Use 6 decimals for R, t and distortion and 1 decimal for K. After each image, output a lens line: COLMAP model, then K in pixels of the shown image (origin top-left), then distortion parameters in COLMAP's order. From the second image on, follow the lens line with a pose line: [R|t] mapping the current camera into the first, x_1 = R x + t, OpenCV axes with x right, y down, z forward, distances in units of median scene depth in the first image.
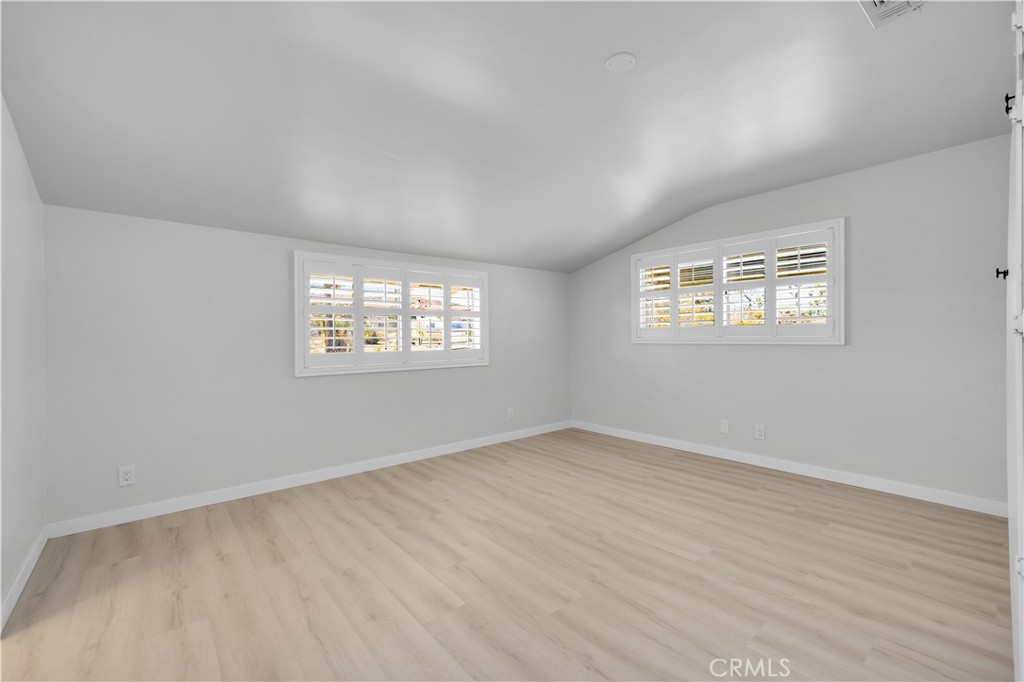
lens RADIAL K [[433.0, 0, 502.9], [0, 433.0, 338.3], [0, 0, 1]] dist [-0.001883, 0.000126]
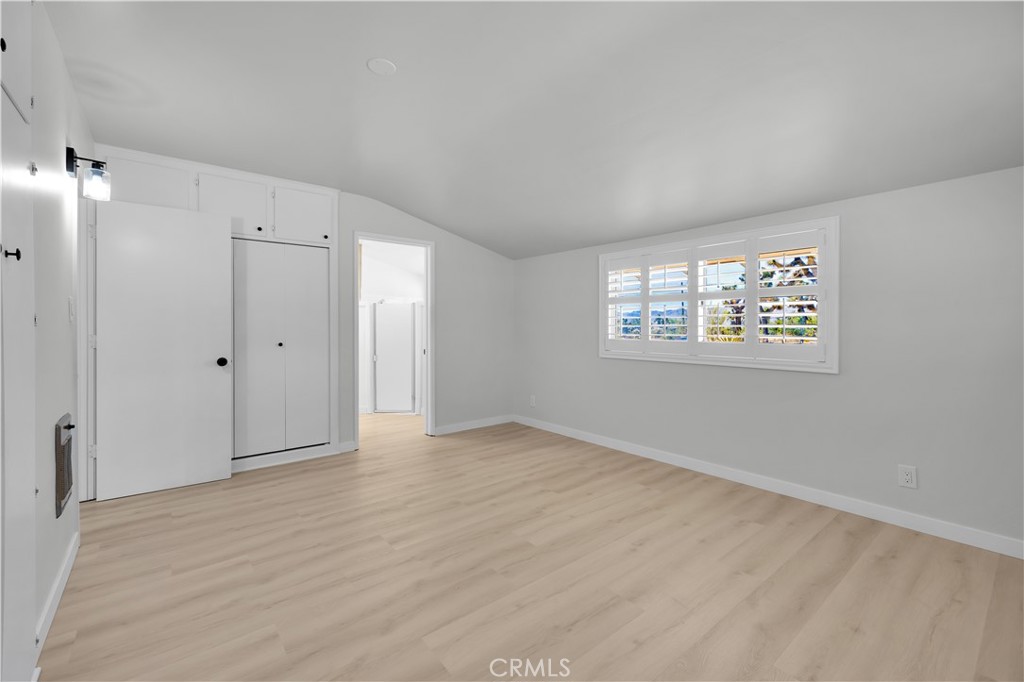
lens RADIAL K [[433.0, 0, 508.9], [0, 433.0, 325.9], [0, 0, 1]] dist [-0.001883, 0.000126]
pose [[-0.023851, 0.006880, -0.999692, 0.882423], [-0.002848, 0.999972, 0.006950, -0.008409], [0.999711, 0.003013, -0.023831, 0.884011]]
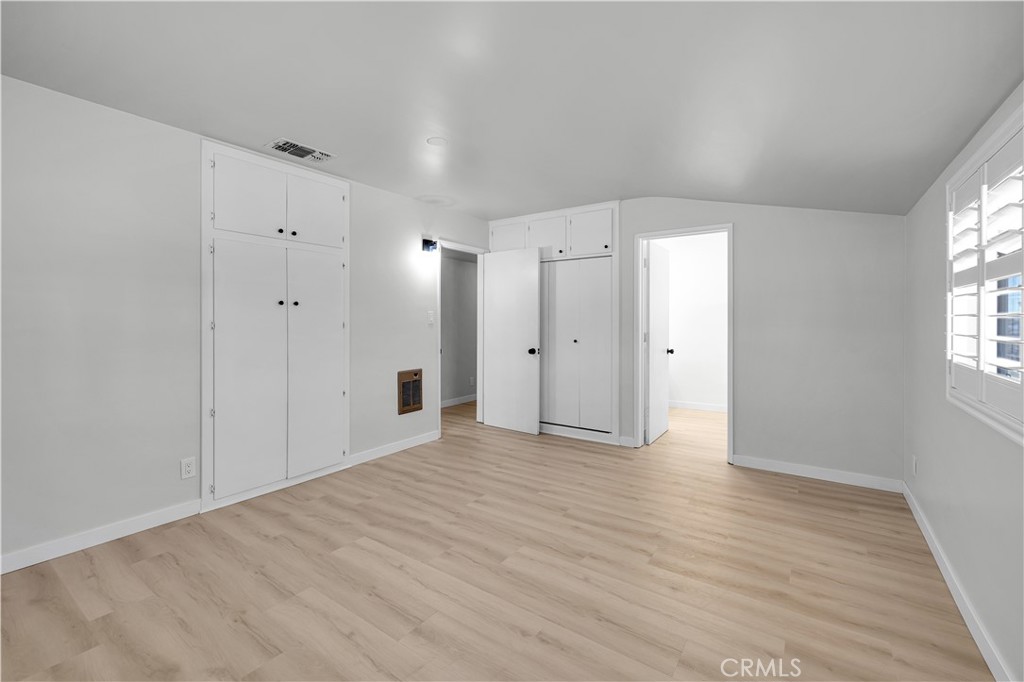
lens RADIAL K [[433.0, 0, 496.7], [0, 433.0, 319.2], [0, 0, 1]] dist [-0.001883, 0.000126]
pose [[-0.970509, 0.004659, -0.241020, 0.289437], [0.004668, 0.999989, 0.000534, -0.024886], [0.241020, -0.000607, -0.970520, 1.632922]]
